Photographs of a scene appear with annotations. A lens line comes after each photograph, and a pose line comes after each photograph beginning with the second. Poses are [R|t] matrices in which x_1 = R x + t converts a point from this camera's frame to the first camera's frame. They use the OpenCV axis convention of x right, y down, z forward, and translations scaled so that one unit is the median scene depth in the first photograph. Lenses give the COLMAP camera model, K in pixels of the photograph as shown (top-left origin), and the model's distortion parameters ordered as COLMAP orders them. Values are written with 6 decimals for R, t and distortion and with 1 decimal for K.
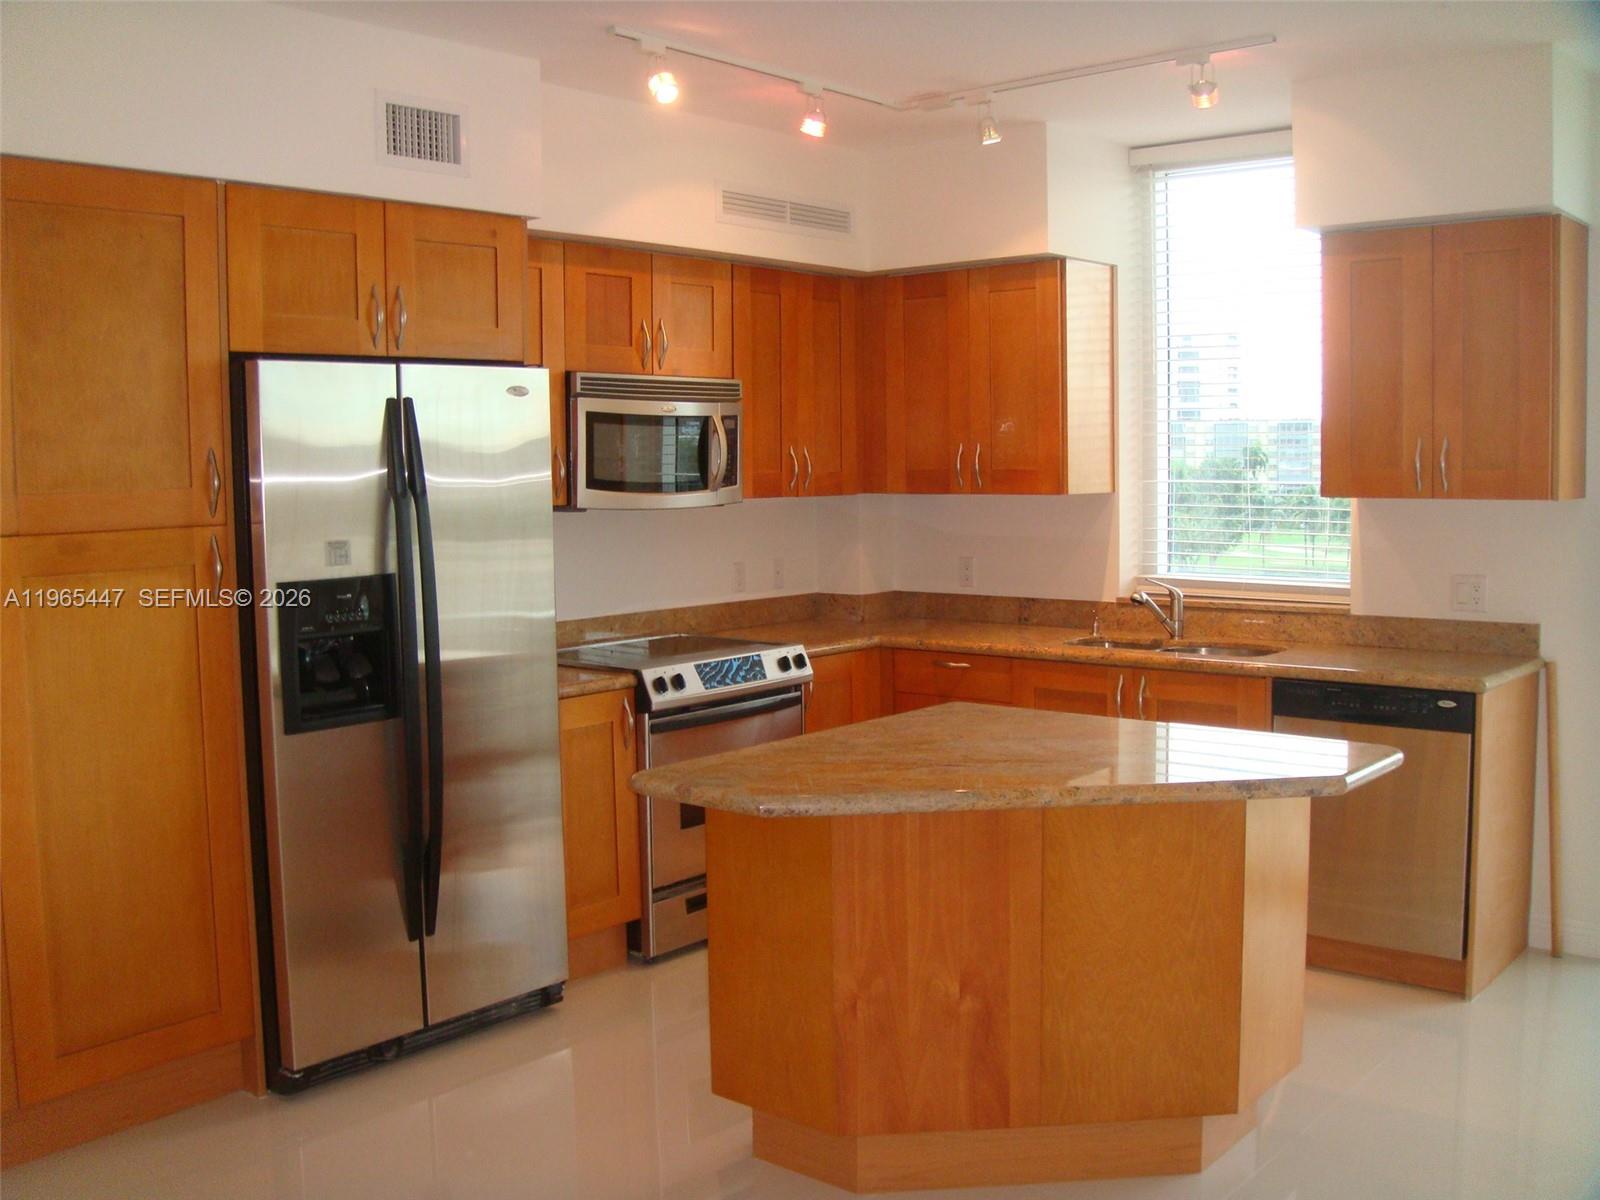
lens RADIAL K [[1566.6, 0, 800.0], [0, 1566.6, 600.0], [0, 0, 1]] dist [-0.166820, 0.005190]
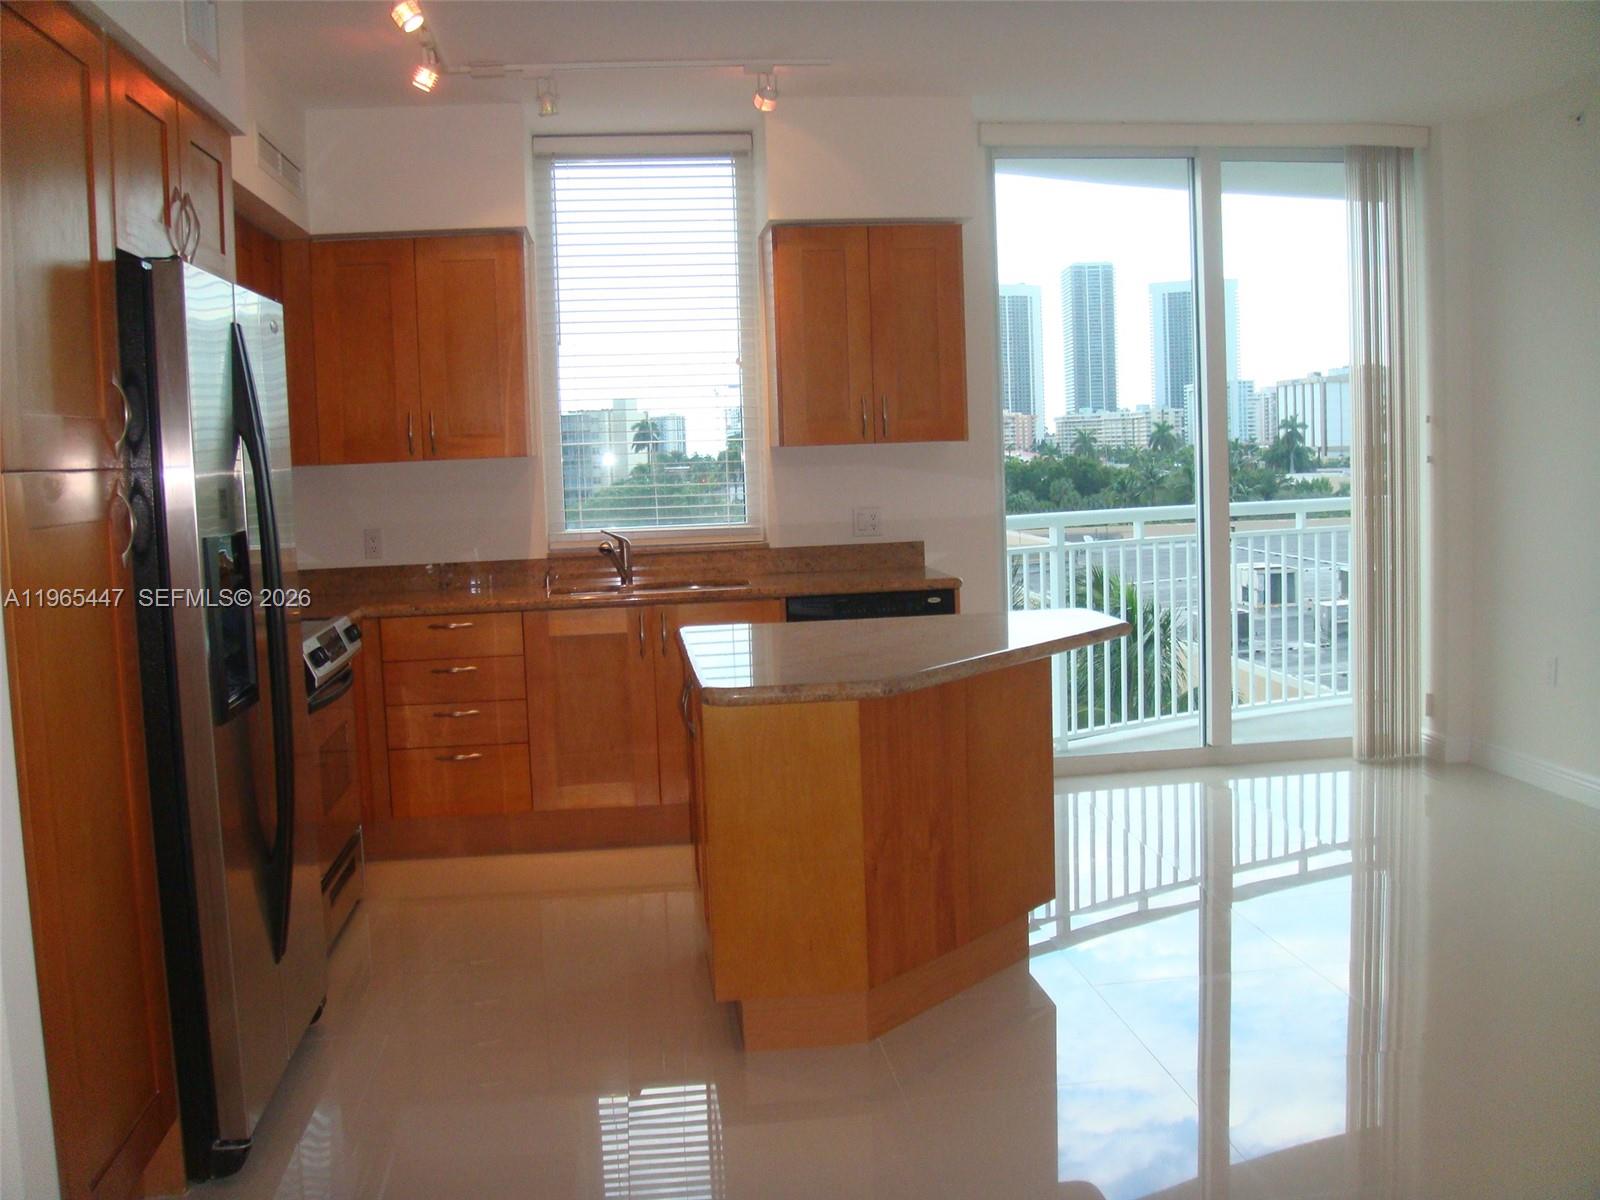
lens RADIAL K [[1566.6, 0, 800.0], [0, 1566.6, 600.0], [0, 0, 1]] dist [-0.166820, 0.005190]
pose [[0.670187, -0.081043, 0.737754, -0.535999], [0.092680, 0.995378, 0.025151, 0.021641], [-0.736383, 0.051519, 0.674601, 0.171075]]
